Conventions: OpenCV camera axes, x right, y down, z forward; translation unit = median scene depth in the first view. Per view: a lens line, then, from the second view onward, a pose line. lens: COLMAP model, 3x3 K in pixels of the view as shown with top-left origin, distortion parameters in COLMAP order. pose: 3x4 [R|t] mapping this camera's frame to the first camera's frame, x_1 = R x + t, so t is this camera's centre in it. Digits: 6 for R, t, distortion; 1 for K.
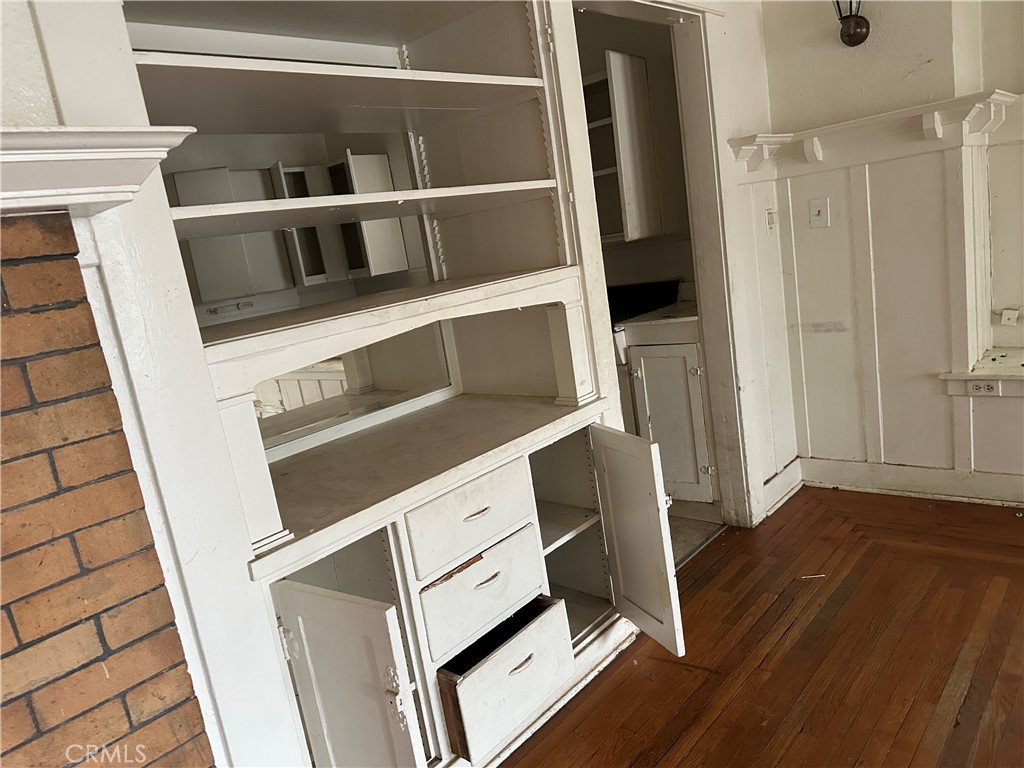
lens RADIAL K [[718.1, 0, 512.0], [0, 718.1, 384.0], [0, 0, 1]] dist [0.153825, -0.247893]
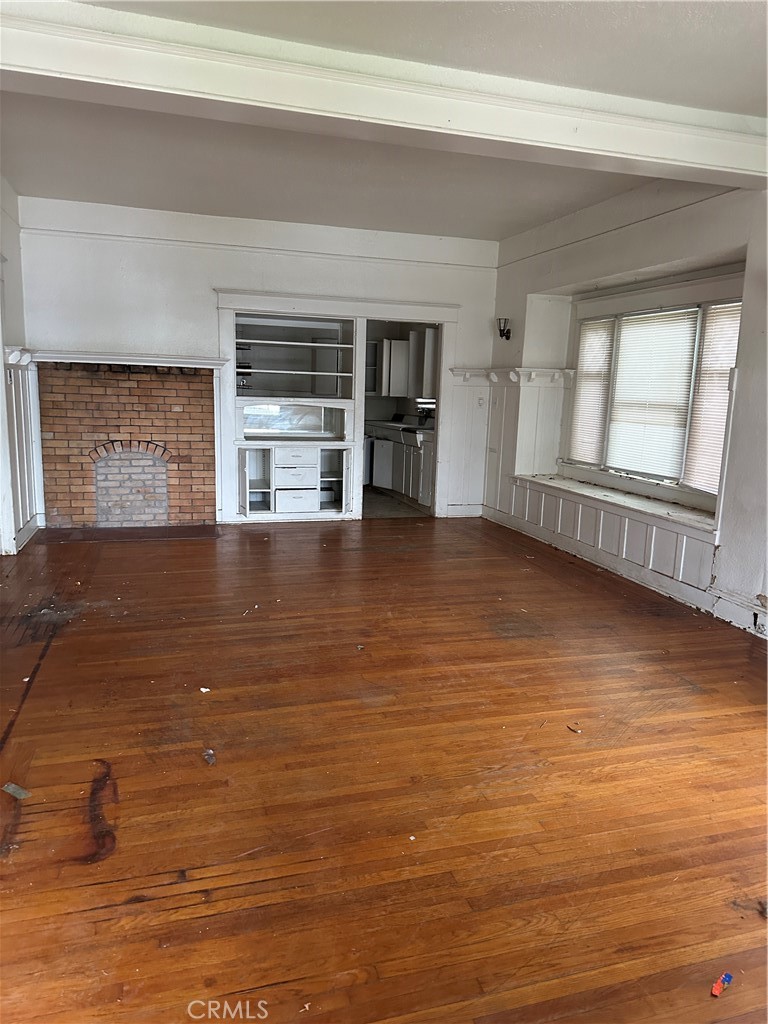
lens RADIAL K [[718.1, 0, 384.0], [0, 718.1, 512.0], [0, 0, 1]] dist [0.153825, -0.247893]
pose [[0.844644, 0.261196, -0.467283, 1.461798], [-0.257778, 0.963473, 0.072600, 0.043715], [0.469177, 0.059134, 0.881122, -1.414541]]
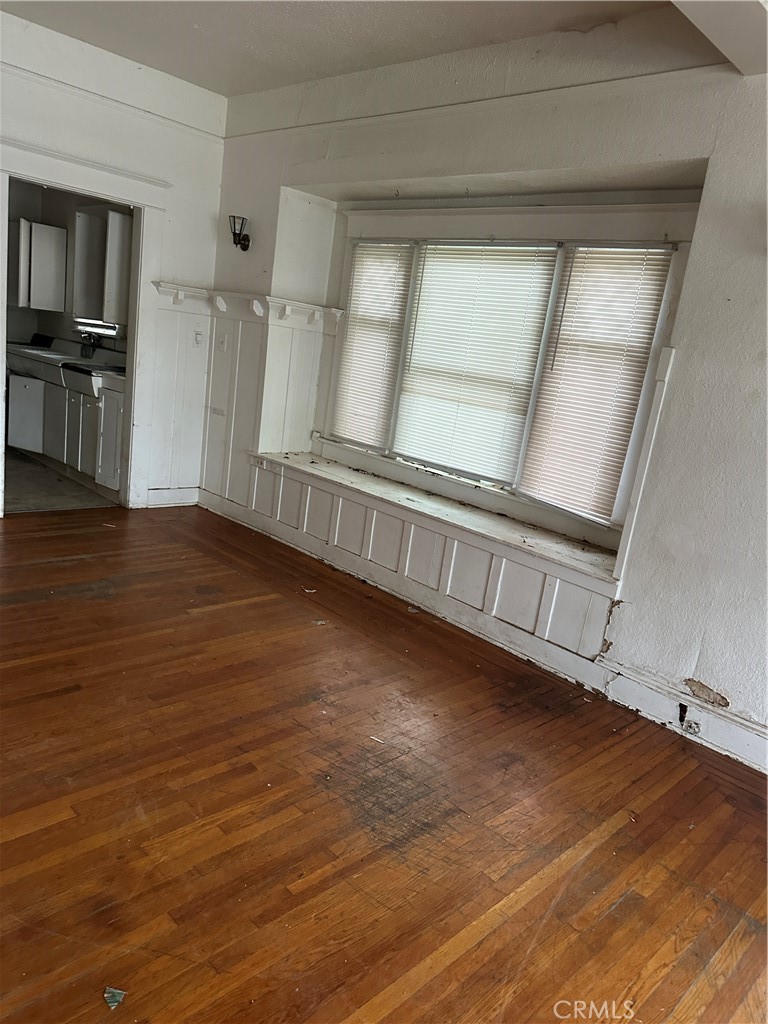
lens RADIAL K [[718.1, 0, 384.0], [0, 718.1, 512.0], [0, 0, 1]] dist [0.153825, -0.247893]
pose [[0.957614, 0.287208, 0.022058, 0.933633], [-0.287762, 0.957281, 0.028383, -0.016394], [-0.012964, -0.033527, 0.999354, -0.757499]]
